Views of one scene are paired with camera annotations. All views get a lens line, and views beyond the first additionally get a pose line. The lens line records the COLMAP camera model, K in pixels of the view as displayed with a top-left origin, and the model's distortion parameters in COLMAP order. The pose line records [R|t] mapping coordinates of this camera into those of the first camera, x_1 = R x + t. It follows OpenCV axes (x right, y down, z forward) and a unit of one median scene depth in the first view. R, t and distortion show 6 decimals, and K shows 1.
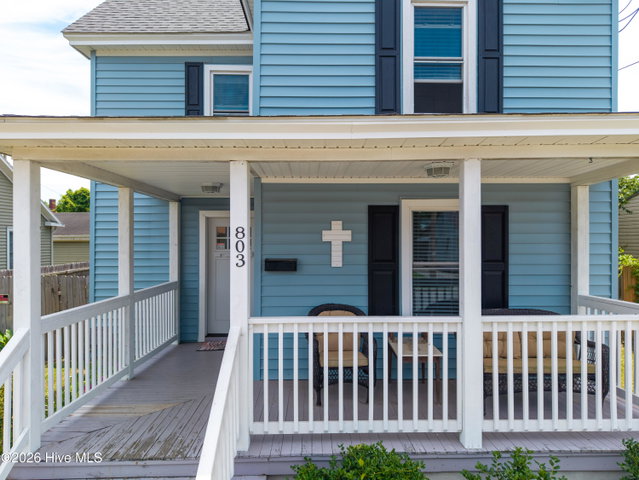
lens RADIAL K [[444.9, 0, 319.5], [0, 444.9, 240.0], [0, 0, 1]] dist [-0.001334, -0.000586]
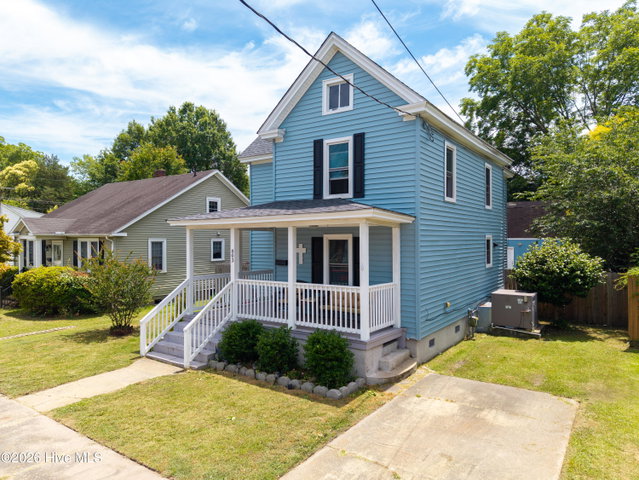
lens RADIAL K [[430.6, 0, 317.9], [0, 430.6, 238.1], [0, 0, 1]] dist [0.036702, -0.039976]
pose [[0.813921, -0.001803, -0.580973, 1.398175], [0.001736, 0.999998, -0.000671, -0.071383], [0.580973, -0.000462, 0.813923, -0.751138]]
